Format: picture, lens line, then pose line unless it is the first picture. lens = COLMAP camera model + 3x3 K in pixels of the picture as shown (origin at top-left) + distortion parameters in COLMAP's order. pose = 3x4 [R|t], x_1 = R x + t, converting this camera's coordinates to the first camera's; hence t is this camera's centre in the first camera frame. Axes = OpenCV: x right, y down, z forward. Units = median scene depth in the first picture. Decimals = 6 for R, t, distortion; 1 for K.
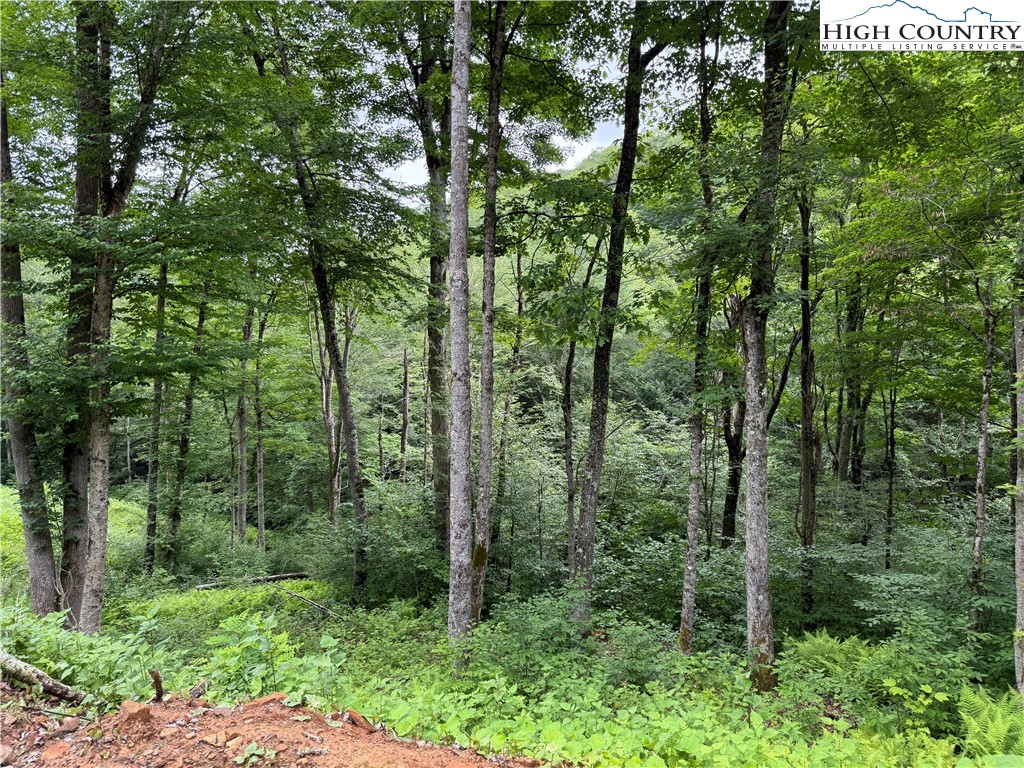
lens RADIAL K [[720.4, 0, 509.8], [0, 720.4, 379.3], [0, 0, 1]] dist [0.115585, -0.165119]
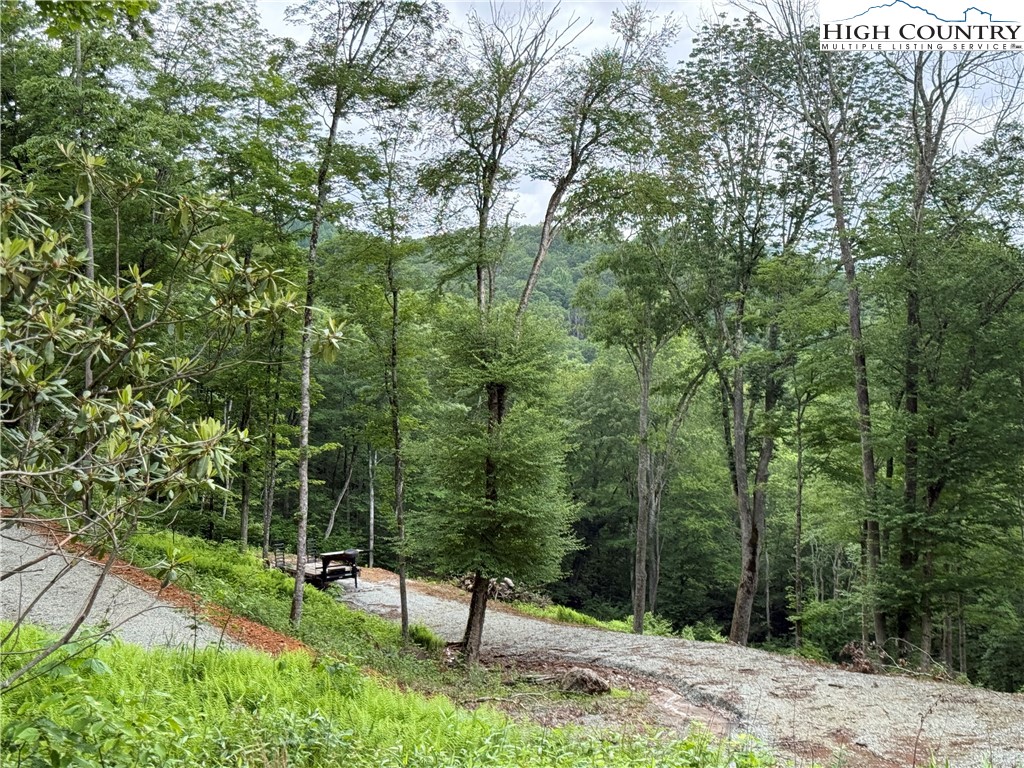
lens RADIAL K [[1430.2, 0, 513.6], [0, 1430.2, 377.8], [0, 0, 1]] dist [0.182237, -0.314745]
pose [[0.842155, -0.011369, -0.539115, 0.467850], [-0.018593, 0.998571, -0.050102, -0.286795], [0.538915, 0.052218, 0.840740, -2.282133]]
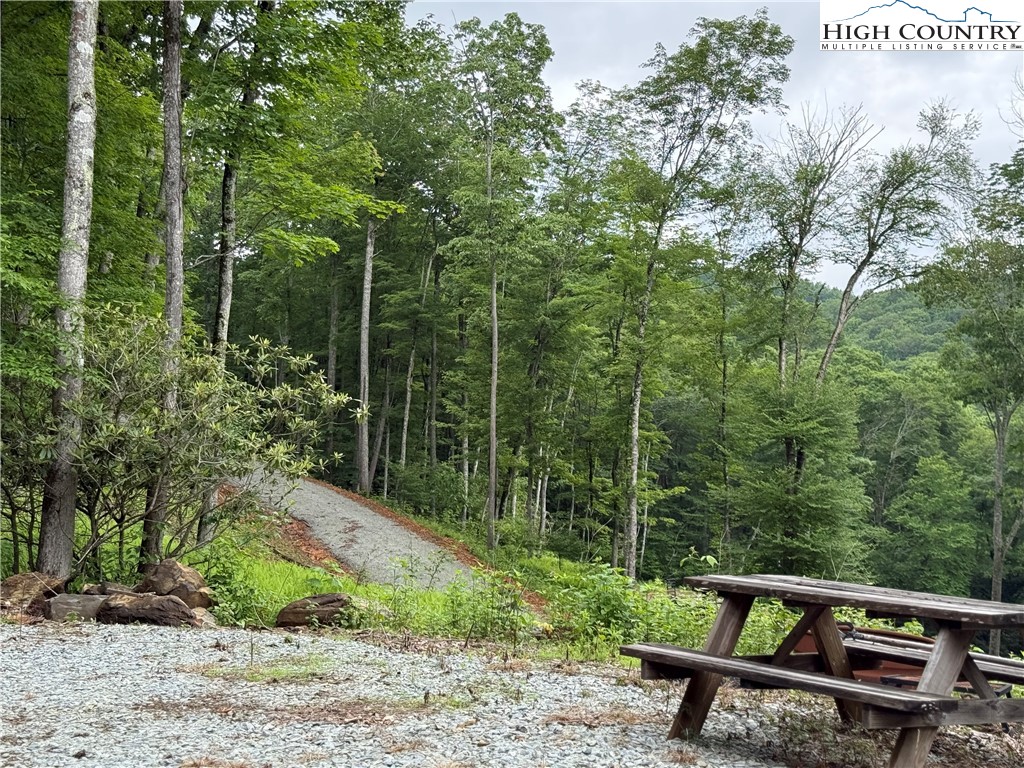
lens RADIAL K [[1430.2, 0, 513.6], [0, 1430.2, 377.8], [0, 0, 1]] dist [0.182237, -0.314745]
pose [[0.624146, -0.031587, -0.780669, 1.135994], [-0.045252, 0.996044, -0.076481, -0.269236], [0.779996, 0.083062, 0.620247, -2.524526]]
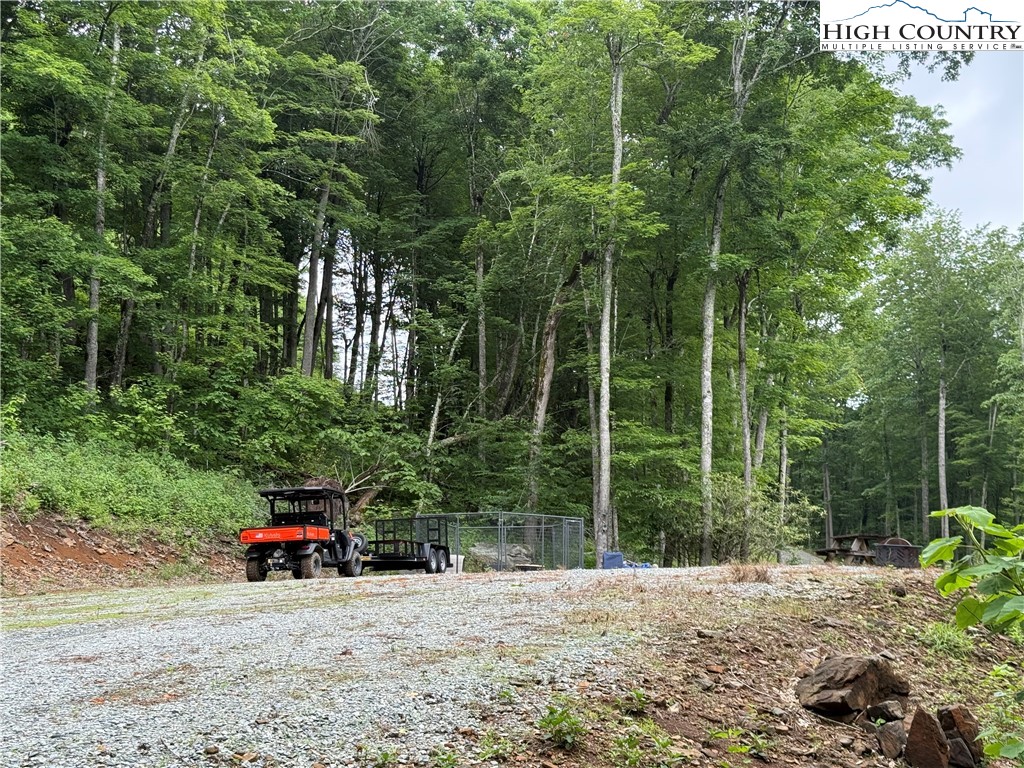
lens RADIAL K [[1430.0, 0, 501.4], [0, 1430.0, 388.5], [0, 0, 1]] dist [0.181457, -0.320944]
pose [[0.221446, -0.129883, -0.966484, 2.772649], [-0.043600, 0.988781, -0.142869, -0.135044], [0.974198, 0.073777, 0.213298, -3.130027]]
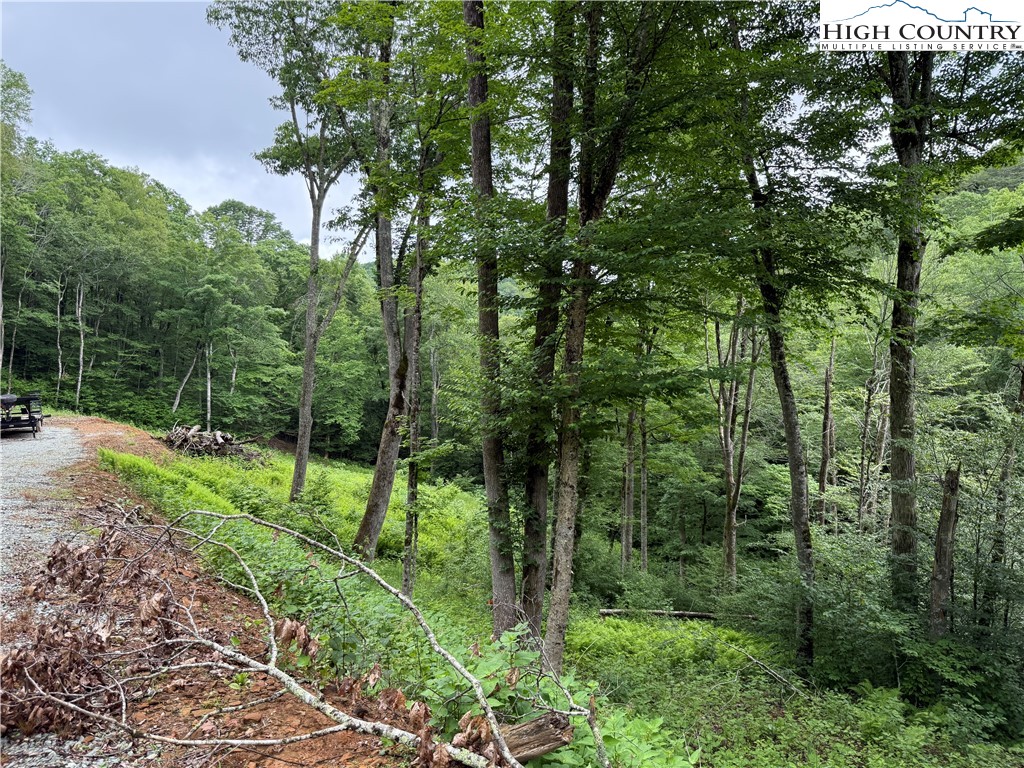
lens RADIAL K [[717.2, 0, 515.3], [0, 717.2, 390.2], [0, 0, 1]] dist [0.044008, -0.003741]
pose [[0.897686, 0.027858, -0.439754, -0.190993], [-0.033613, 0.999421, -0.005304, -0.003874], [0.439351, 0.019543, 0.898103, 0.127179]]
